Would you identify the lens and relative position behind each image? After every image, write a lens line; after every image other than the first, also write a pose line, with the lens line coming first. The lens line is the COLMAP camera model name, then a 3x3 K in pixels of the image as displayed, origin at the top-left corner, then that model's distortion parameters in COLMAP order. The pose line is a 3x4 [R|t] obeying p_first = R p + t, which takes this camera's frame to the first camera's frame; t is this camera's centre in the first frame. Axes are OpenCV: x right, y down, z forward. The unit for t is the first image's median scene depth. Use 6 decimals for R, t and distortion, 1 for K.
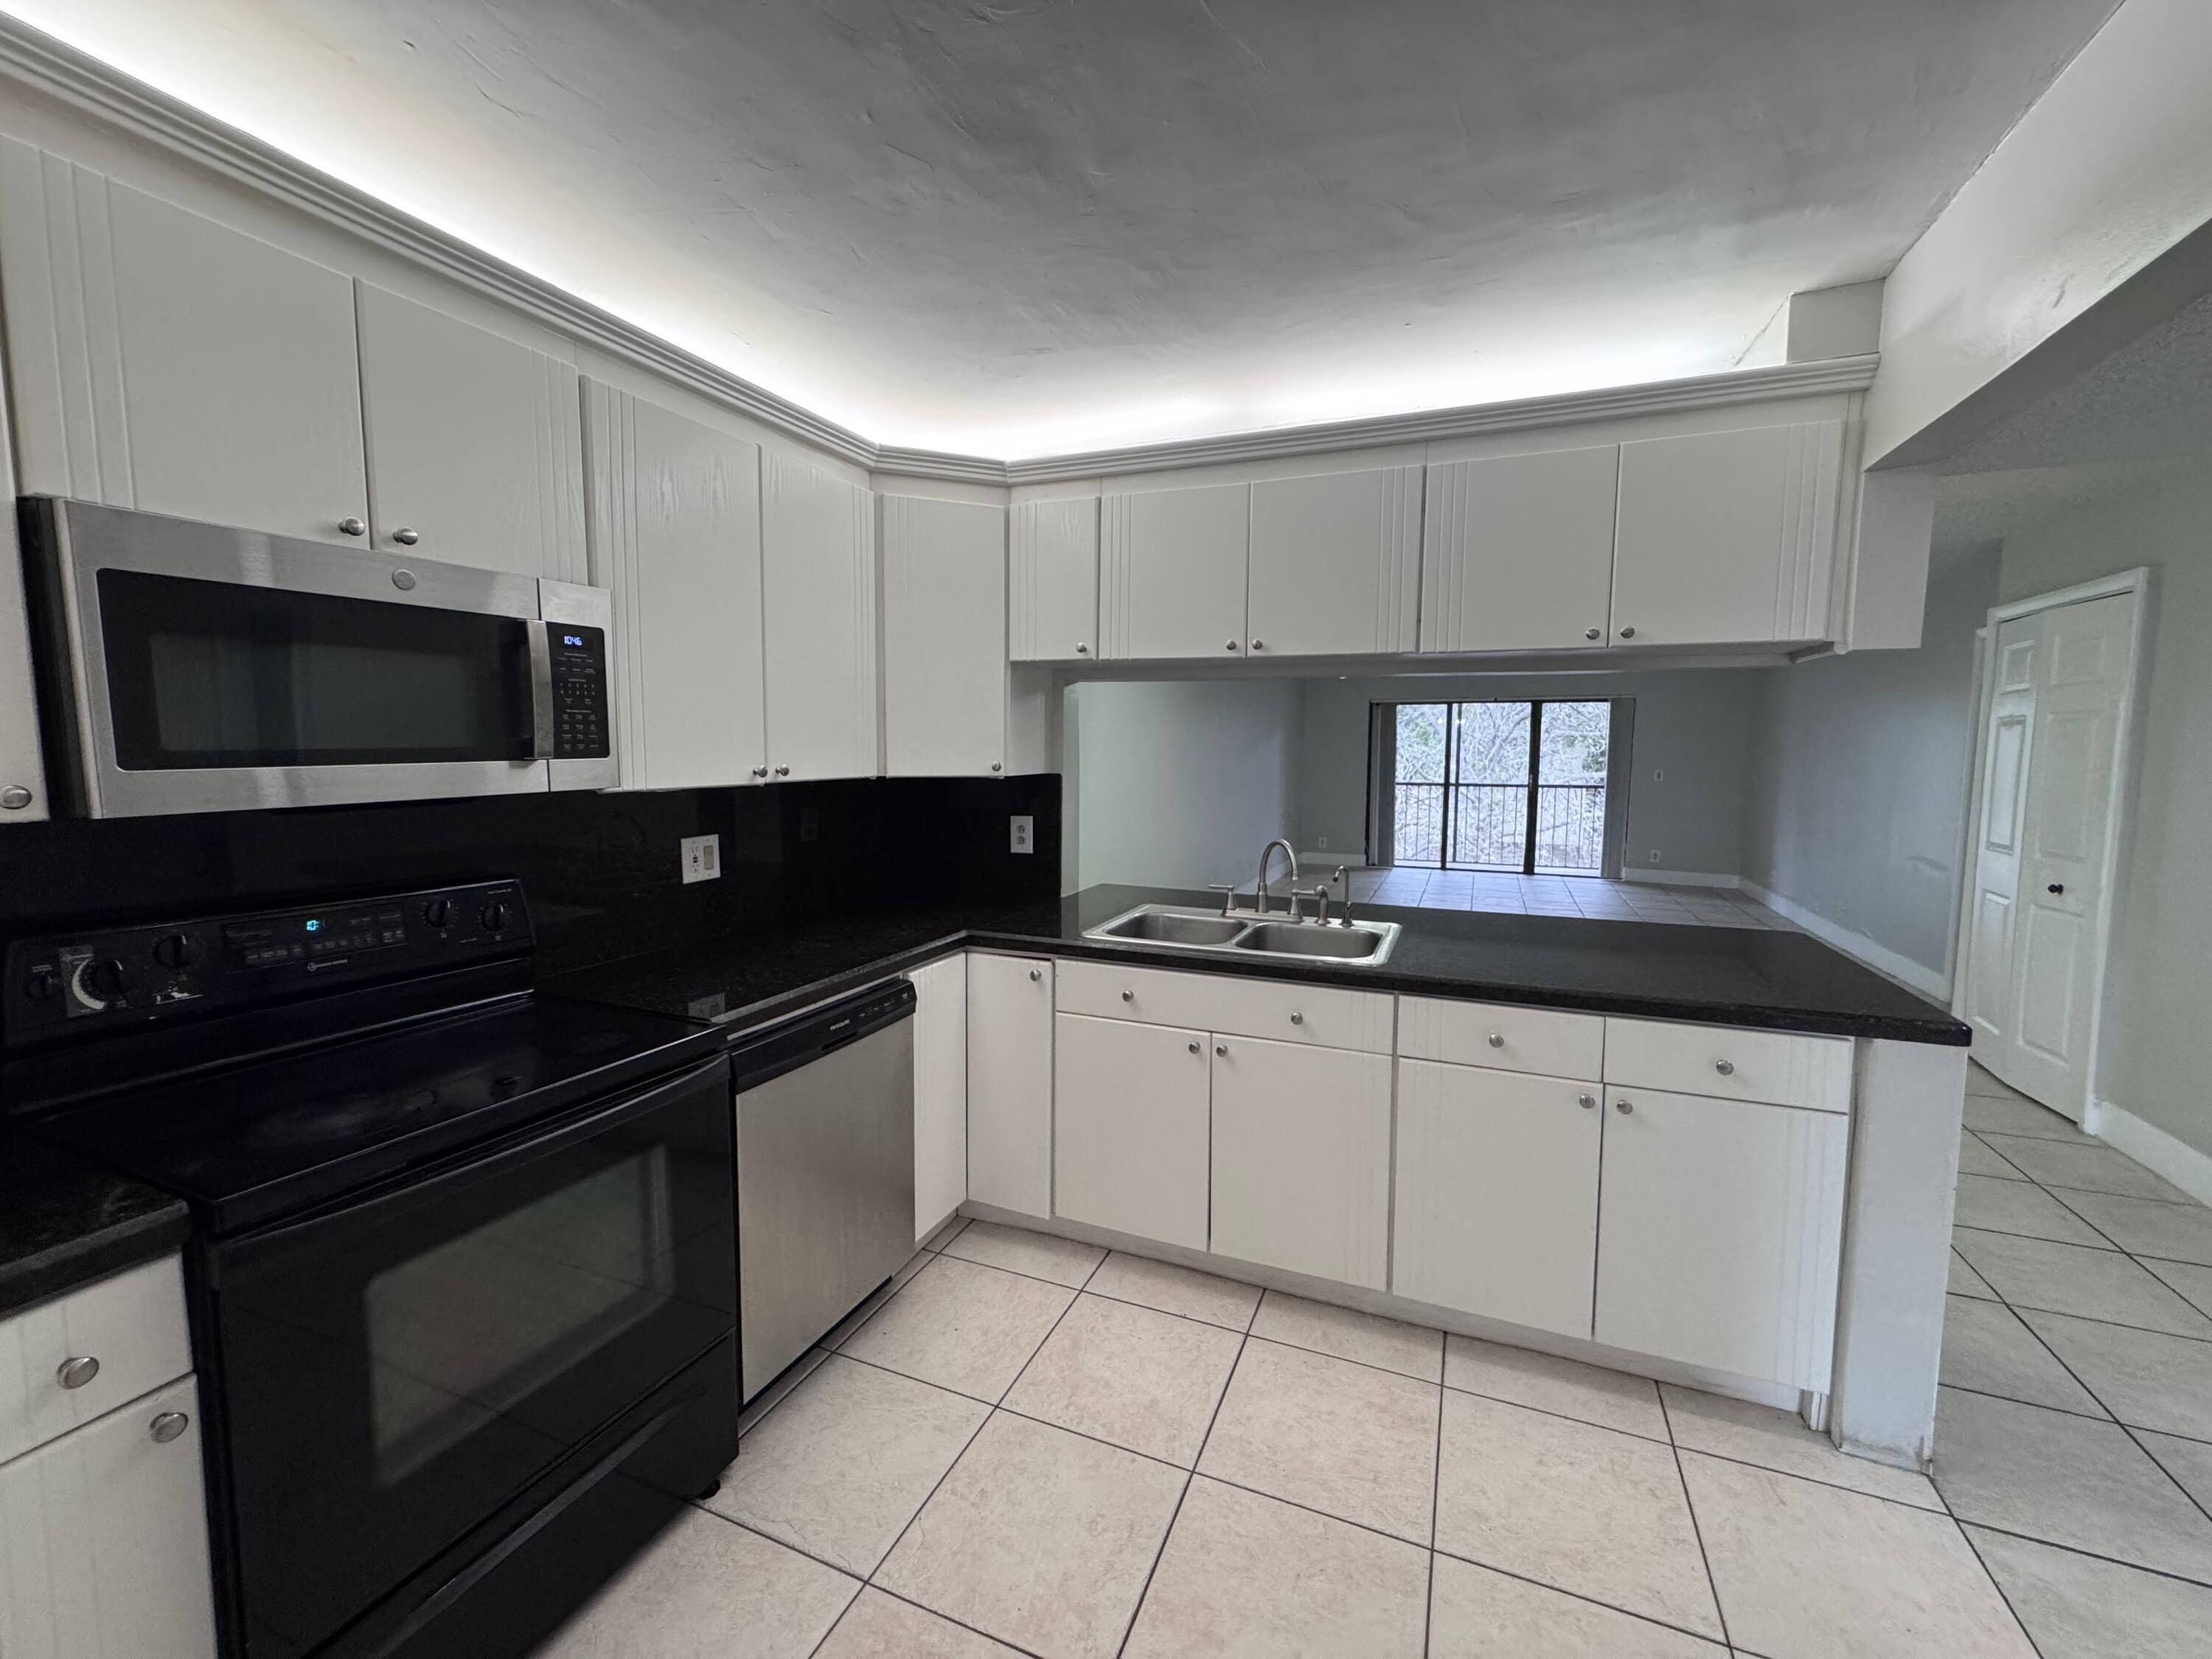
lens RADIAL K [[888.2, 0, 1106.0], [0, 888.2, 829.5], [0, 0, 1]] dist [0.000598, 0.000015]
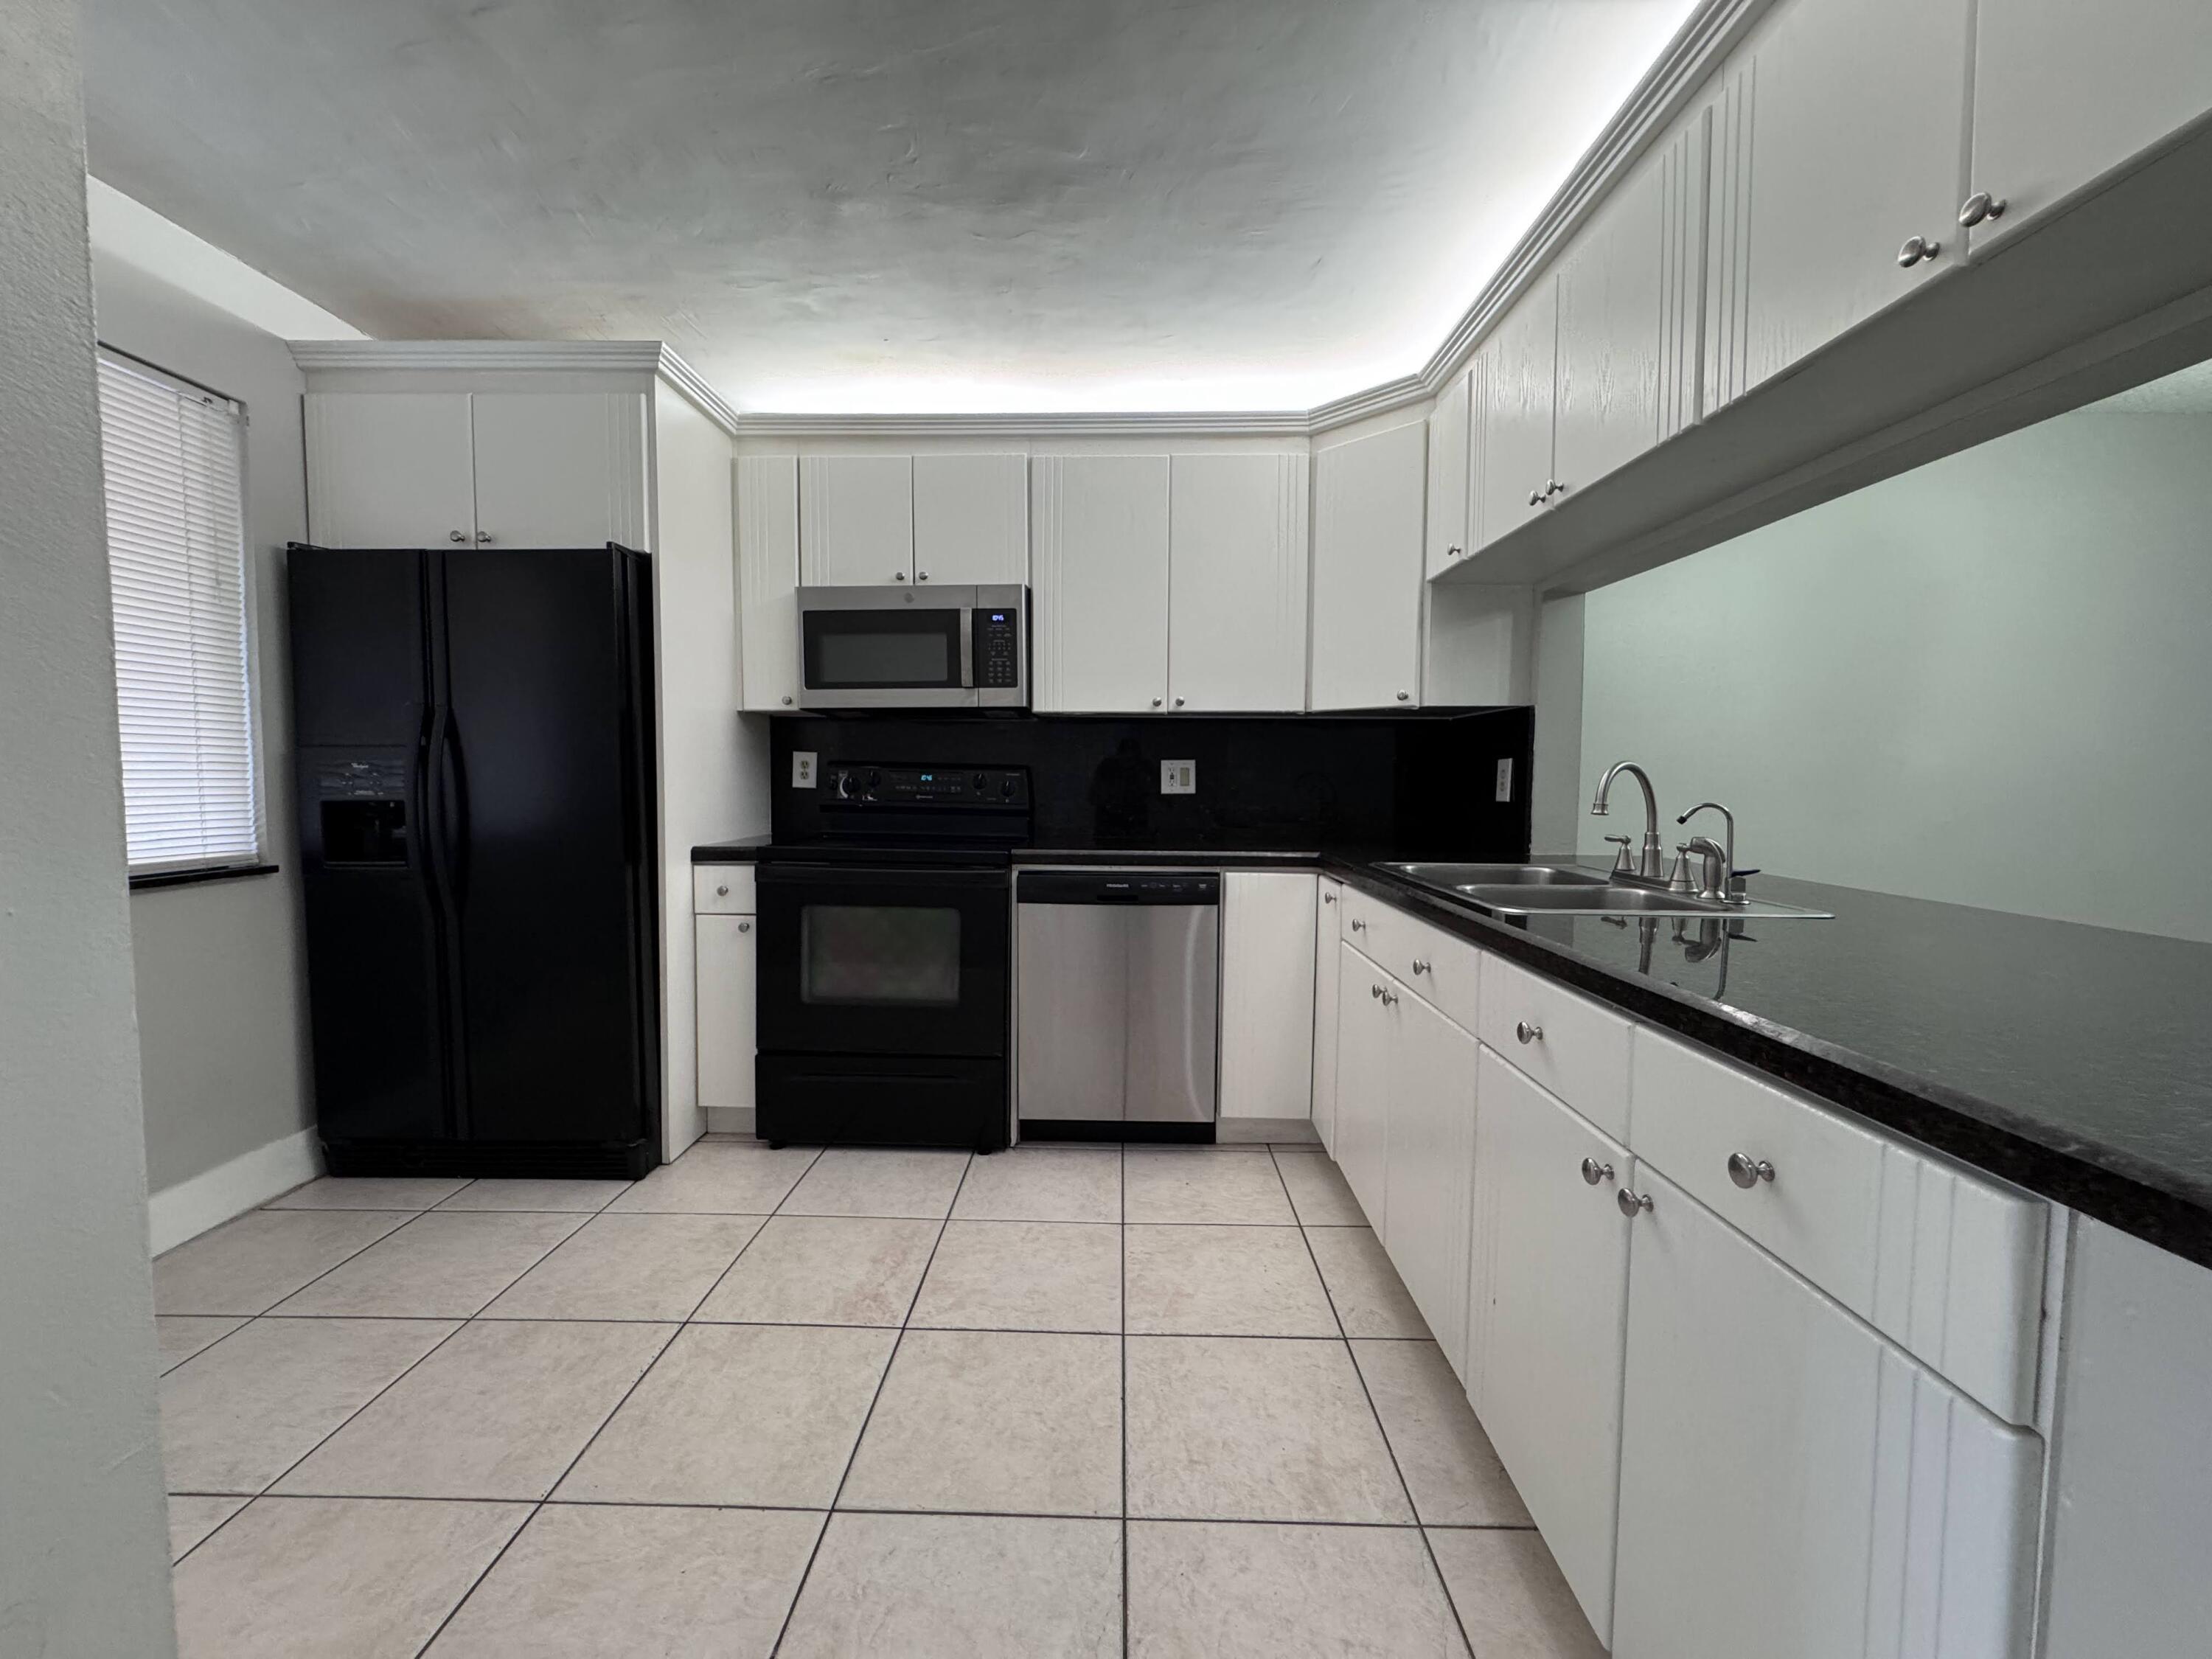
lens RADIAL K [[888.2, 0, 1106.0], [0, 888.2, 829.5], [0, 0, 1]] dist [0.000598, 0.000015]
pose [[0.368029, 0.052212, -0.928347, 0.900738], [-0.092986, 0.995484, 0.019125, 0.116010], [0.925153, 0.079285, 0.371222, 0.500745]]
